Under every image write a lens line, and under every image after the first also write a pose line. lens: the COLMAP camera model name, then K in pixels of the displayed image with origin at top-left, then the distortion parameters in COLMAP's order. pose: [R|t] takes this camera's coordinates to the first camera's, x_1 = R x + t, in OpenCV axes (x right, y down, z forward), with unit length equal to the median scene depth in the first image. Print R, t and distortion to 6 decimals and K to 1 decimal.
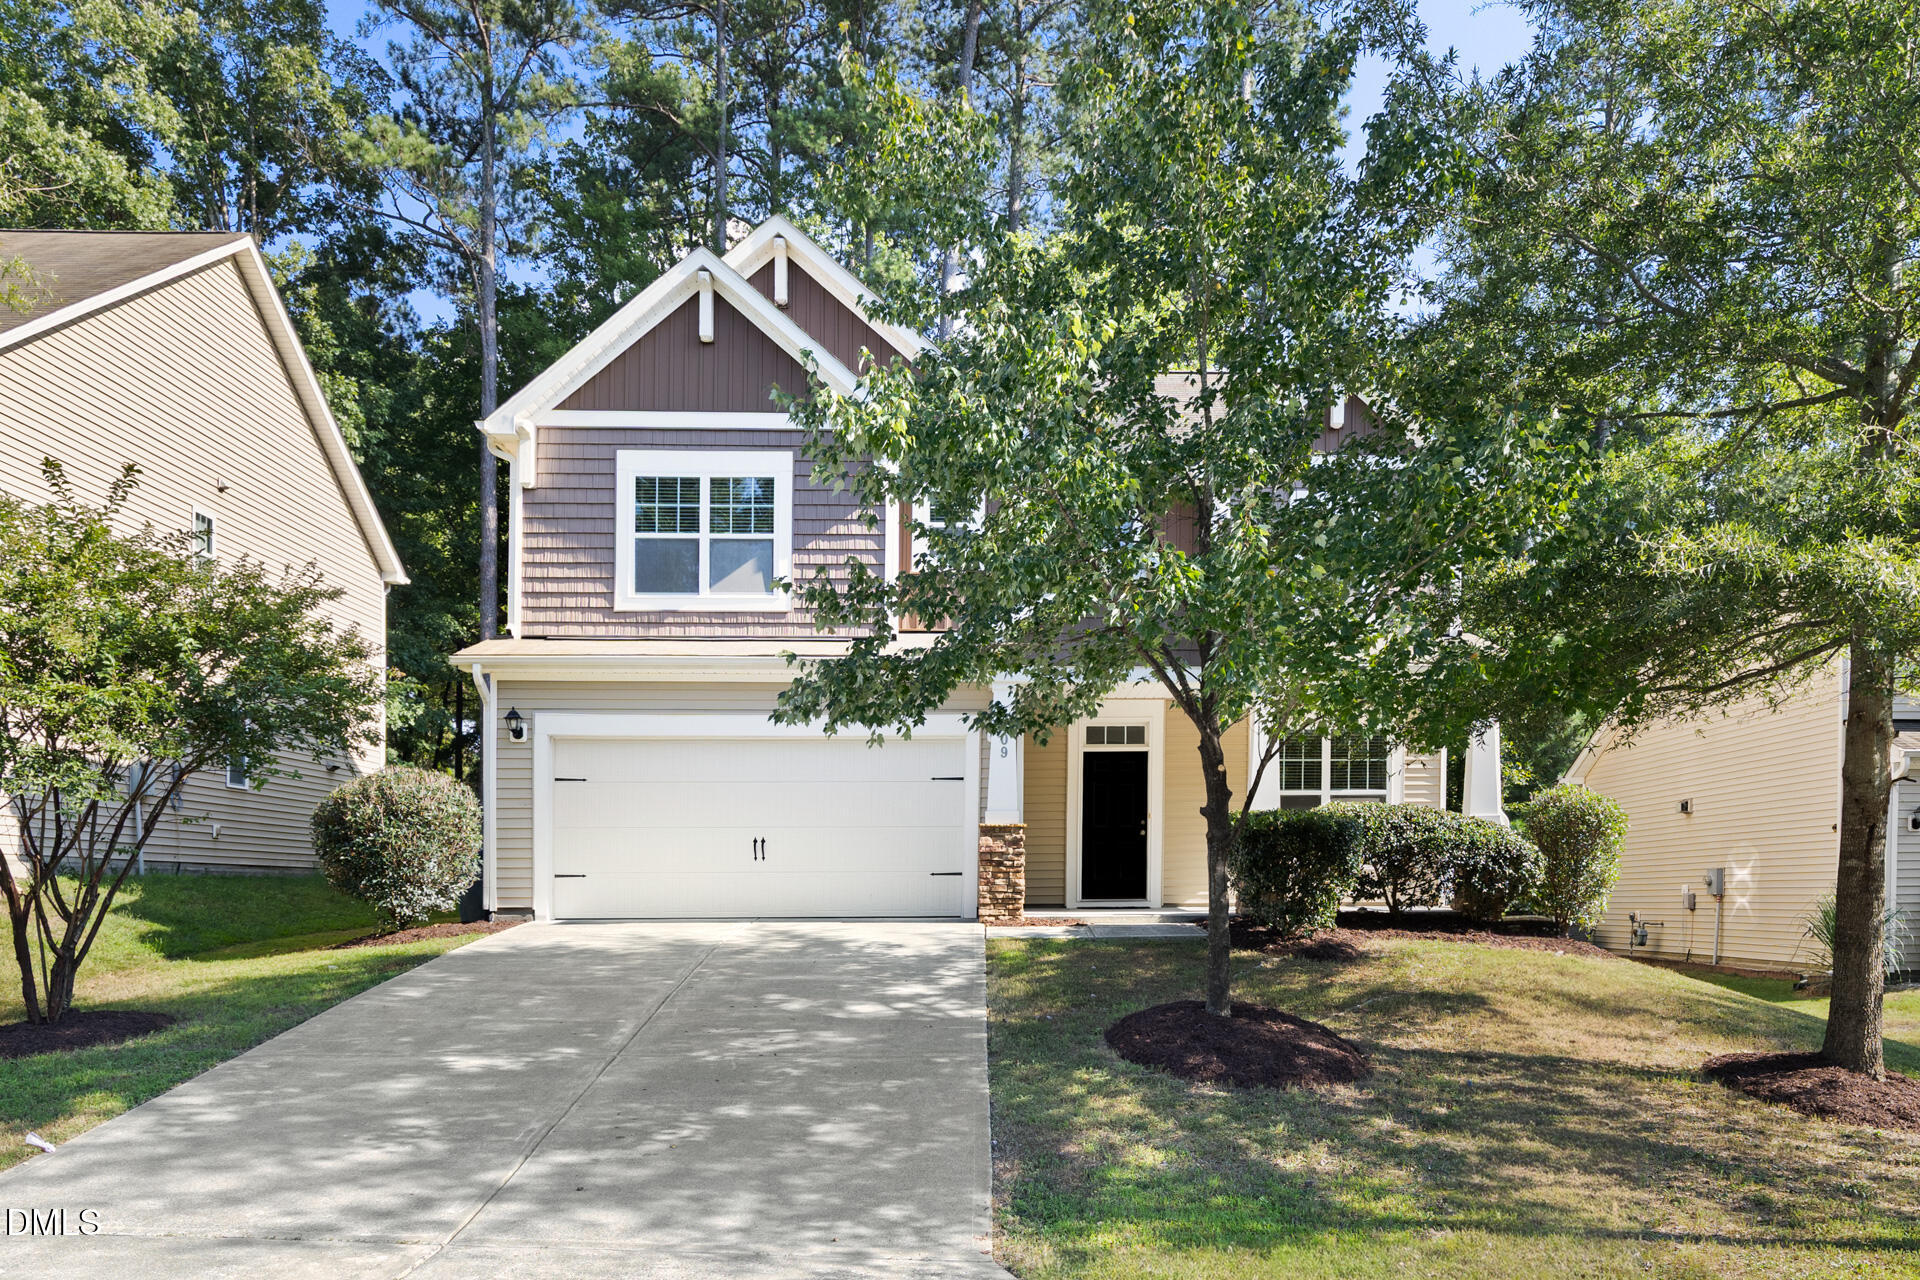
lens RADIAL K [[1001.4, 0, 959.5], [0, 1001.4, 587.3], [0, 0, 1]] dist [-0.001393, -0.000719]
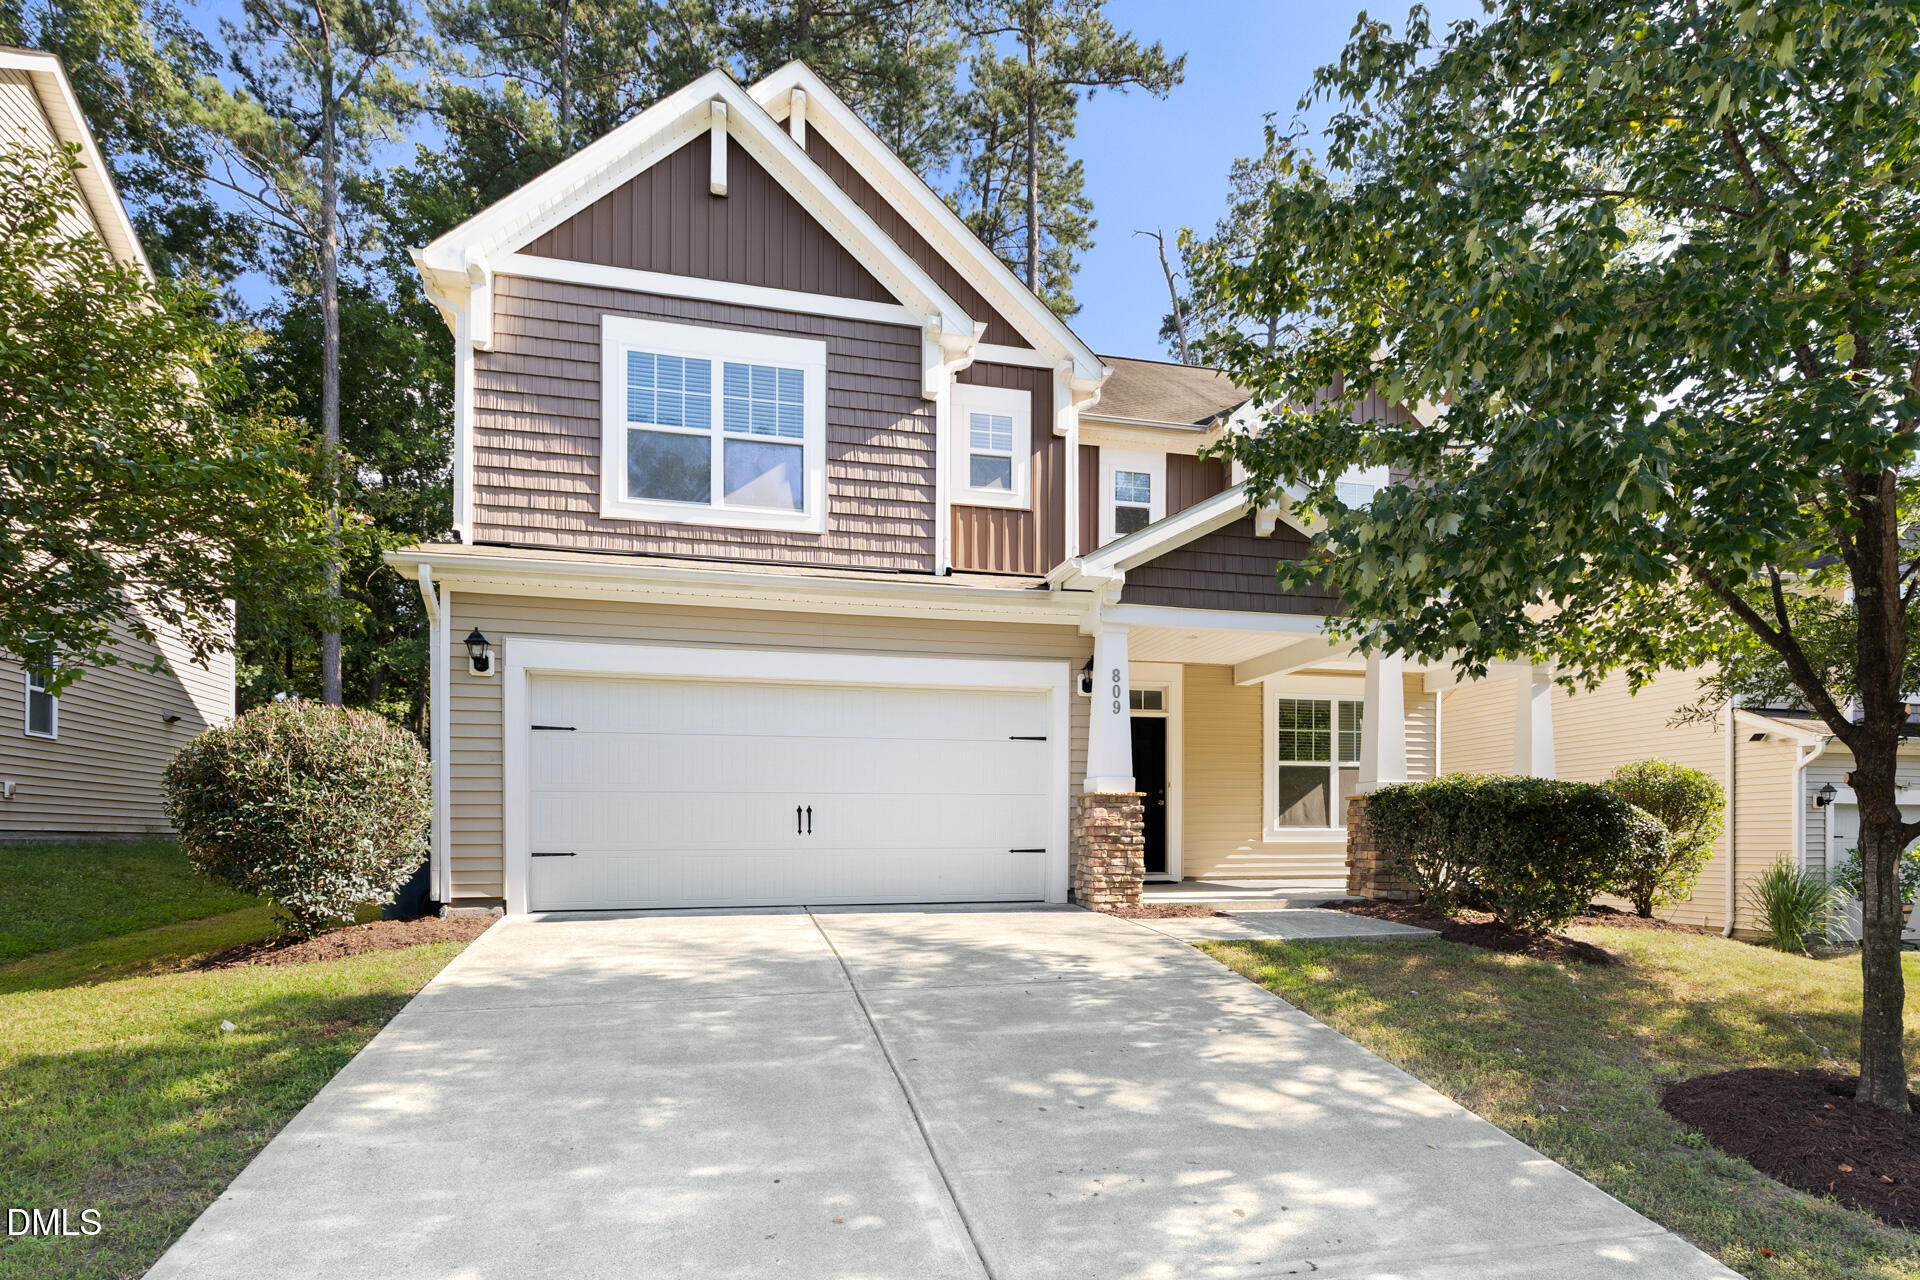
lens RADIAL K [[883.6, 0, 960.0], [0, 883.6, 640.0], [0, 0, 1]] dist [0.003076, 0.001151]
pose [[0.983832, 0.041683, 0.174174, -0.186009], [-0.052674, 0.996870, 0.058960, 0.063851], [-0.171171, -0.067181, 0.982948, 0.268686]]
